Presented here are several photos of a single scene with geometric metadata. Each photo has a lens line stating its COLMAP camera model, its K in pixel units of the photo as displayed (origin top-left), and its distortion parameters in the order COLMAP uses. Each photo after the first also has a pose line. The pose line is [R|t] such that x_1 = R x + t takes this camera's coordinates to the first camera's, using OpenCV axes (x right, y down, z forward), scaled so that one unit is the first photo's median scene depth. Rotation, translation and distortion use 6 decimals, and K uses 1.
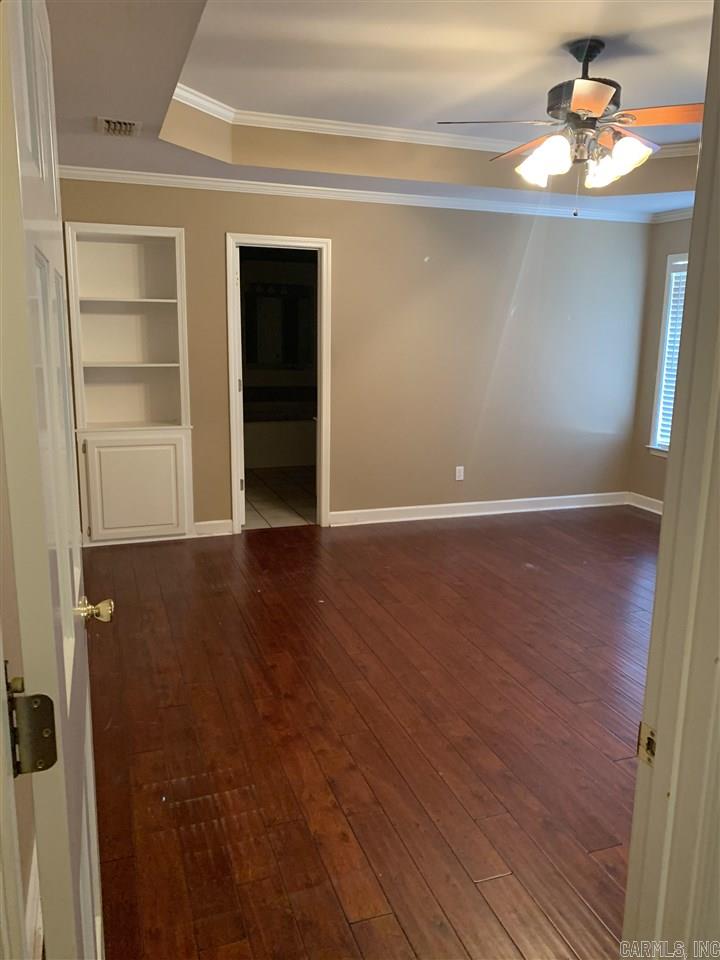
lens RADIAL K [[729.0, 0, 362.4], [0, 729.0, 476.6], [0, 0, 1]] dist [0.008508, -0.023263]
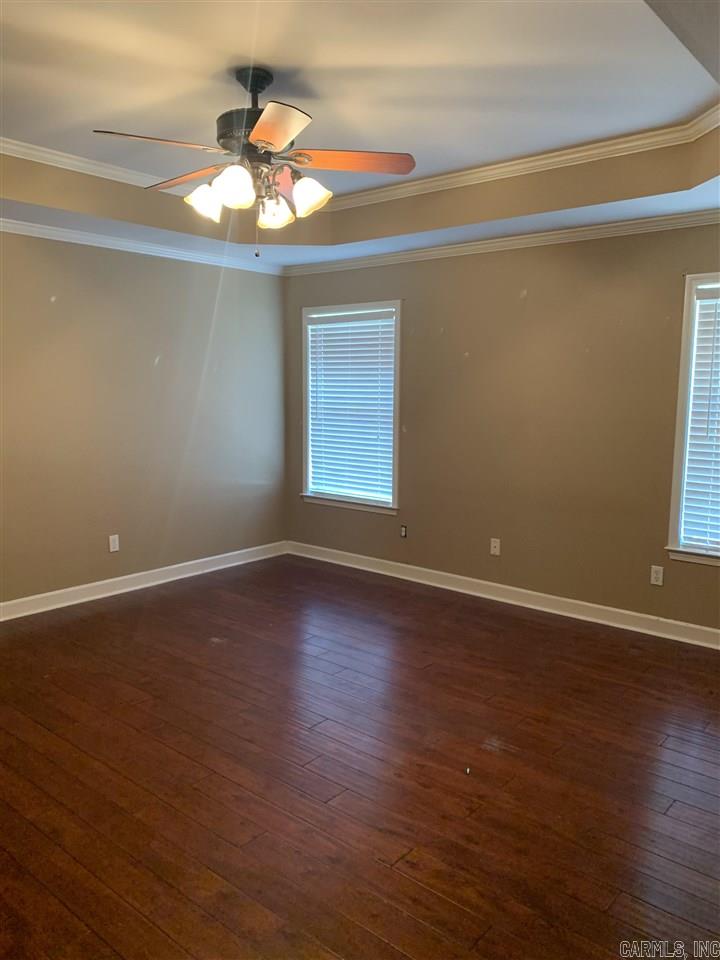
lens RADIAL K [[729.0, 0, 368.3], [0, 729.0, 482.8], [0, 0, 1]] dist [0.008508, -0.023263]
pose [[0.861988, -0.074541, 0.501419, -0.067082], [0.103311, 0.994203, -0.029802, -0.036065], [-0.496291, 0.077491, 0.864691, 0.168080]]
